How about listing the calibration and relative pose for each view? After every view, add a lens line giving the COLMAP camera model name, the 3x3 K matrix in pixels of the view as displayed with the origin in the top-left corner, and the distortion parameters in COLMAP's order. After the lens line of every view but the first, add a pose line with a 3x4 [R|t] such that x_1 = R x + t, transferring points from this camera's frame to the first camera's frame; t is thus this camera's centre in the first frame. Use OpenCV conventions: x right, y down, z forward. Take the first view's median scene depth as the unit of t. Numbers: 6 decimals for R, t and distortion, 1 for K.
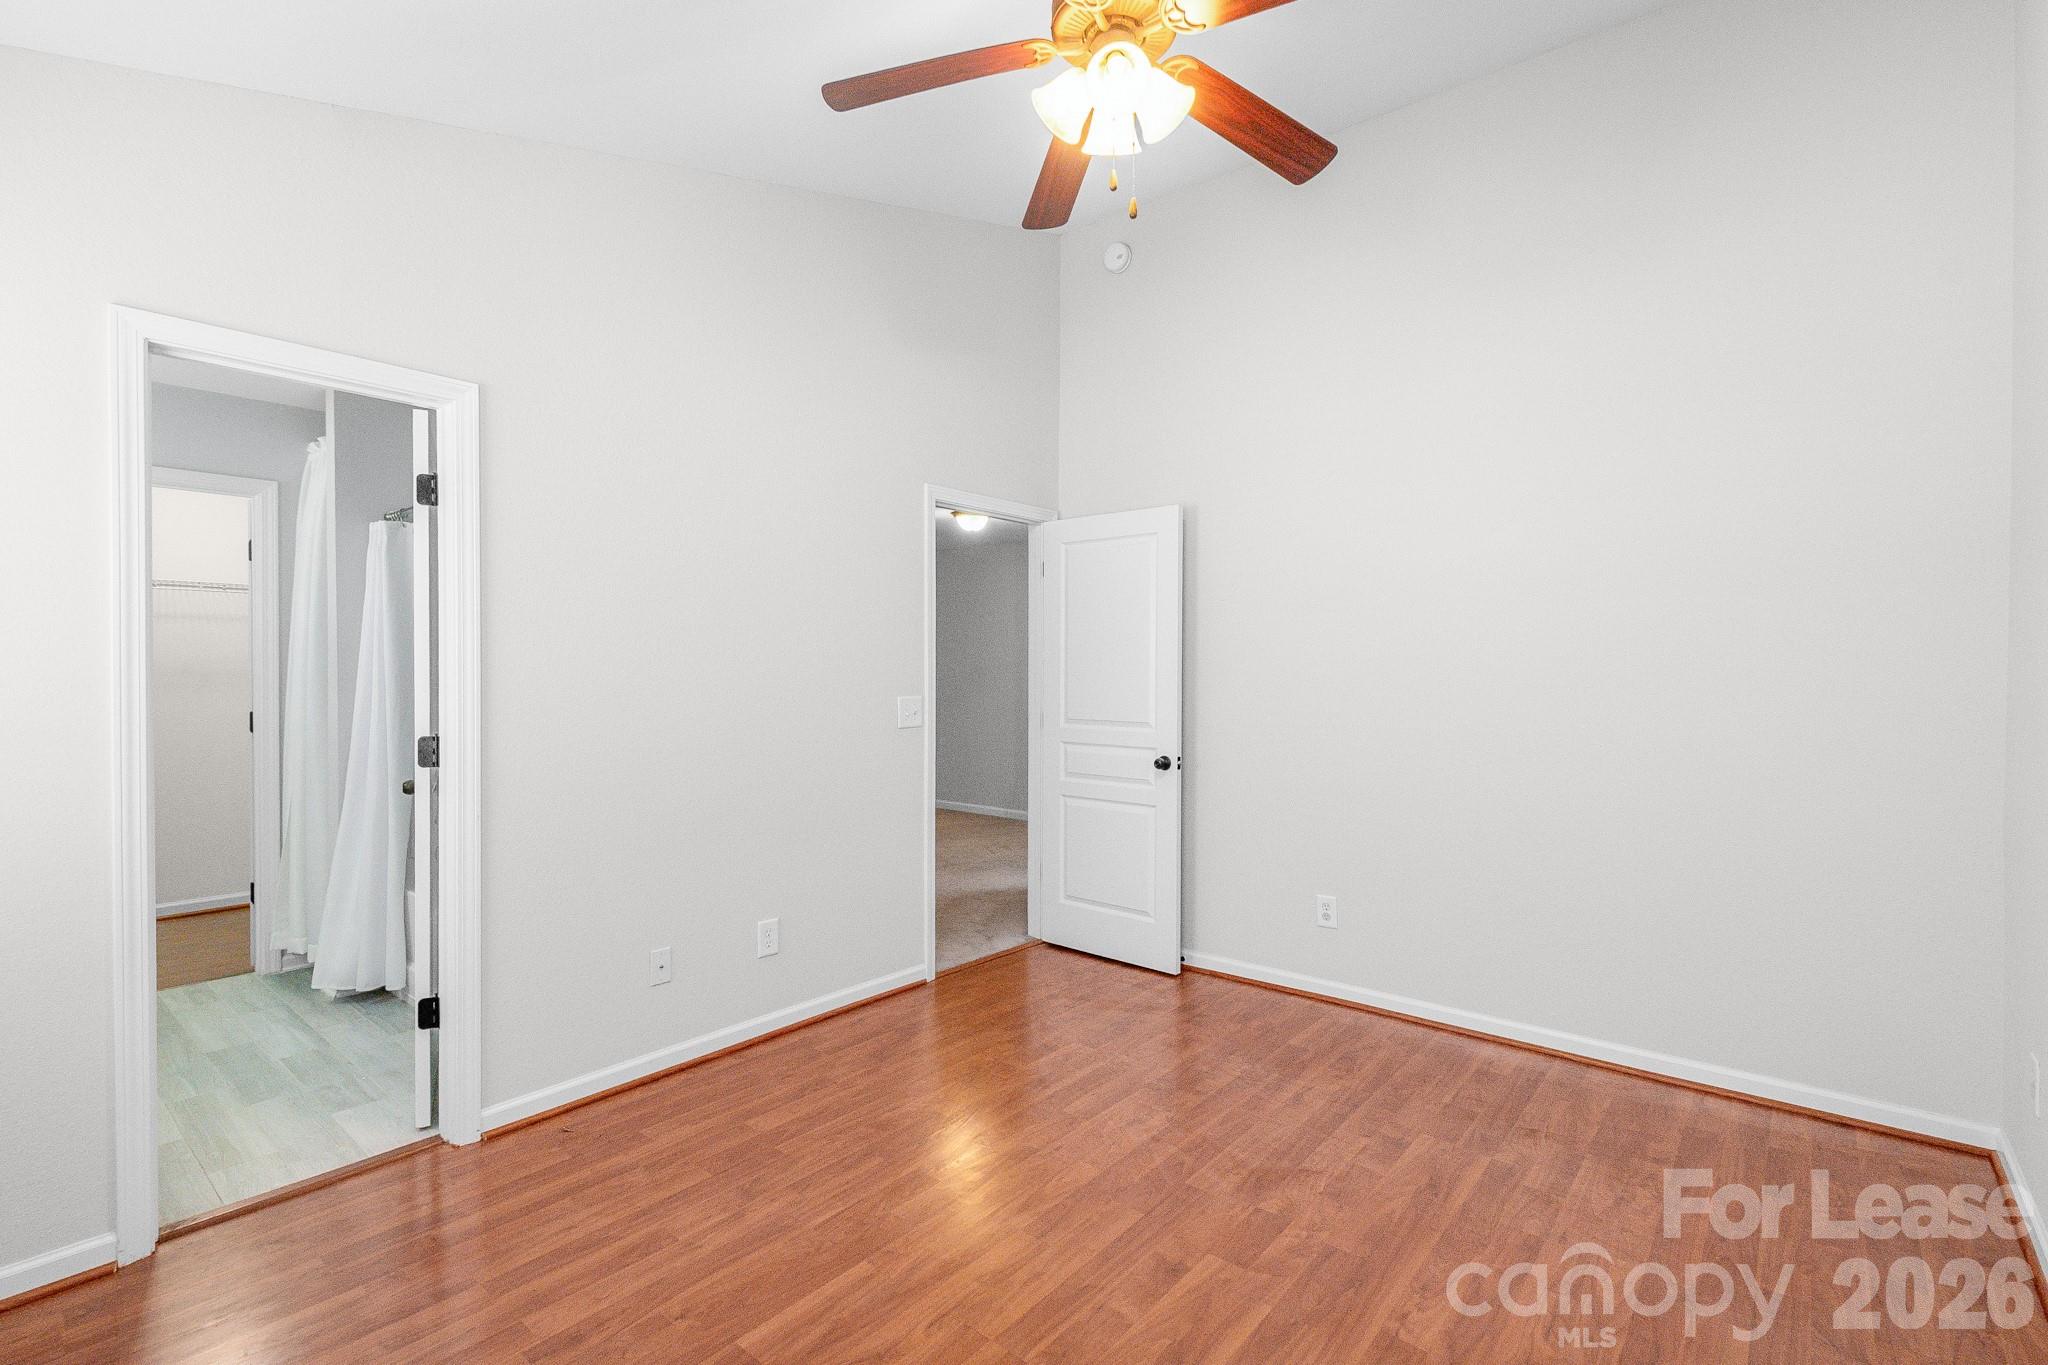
lens RADIAL K [[920.0, 0, 1024.0], [0, 920.0, 682.5], [0, 0, 1]] dist [-0.000701, -0.000077]
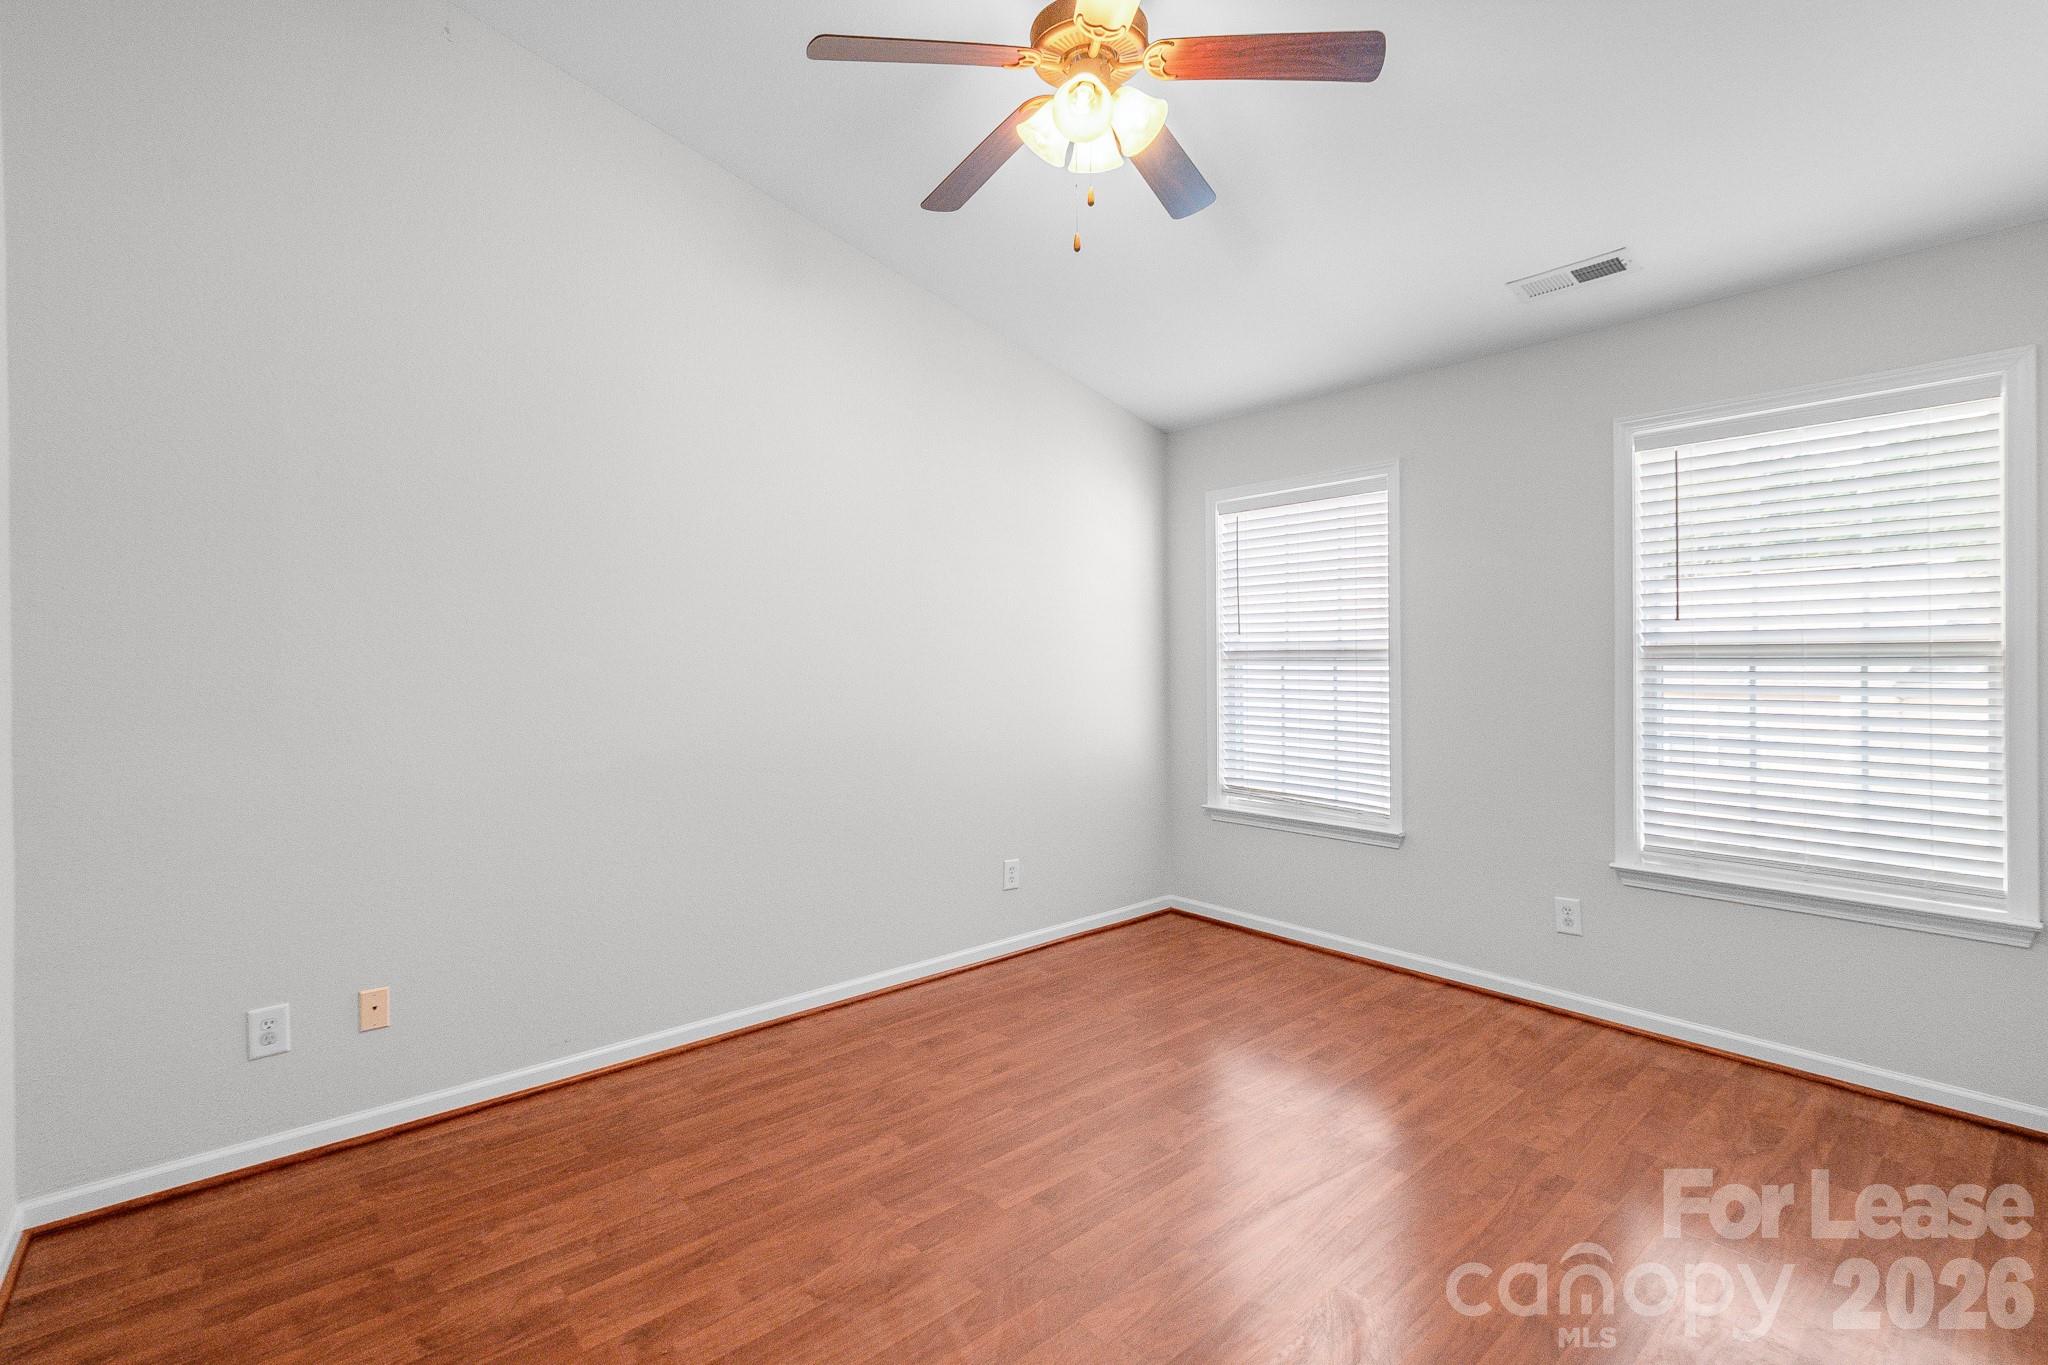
lens RADIAL K [[920.0, 0, 1024.0], [0, 920.0, 682.5], [0, 0, 1]] dist [-0.000701, -0.000077]
pose [[-0.989191, 0.003257, 0.146594, 0.018094], [0.008245, 0.999407, 0.033429, -0.018232], [-0.146398, 0.034276, -0.988632, 1.778001]]
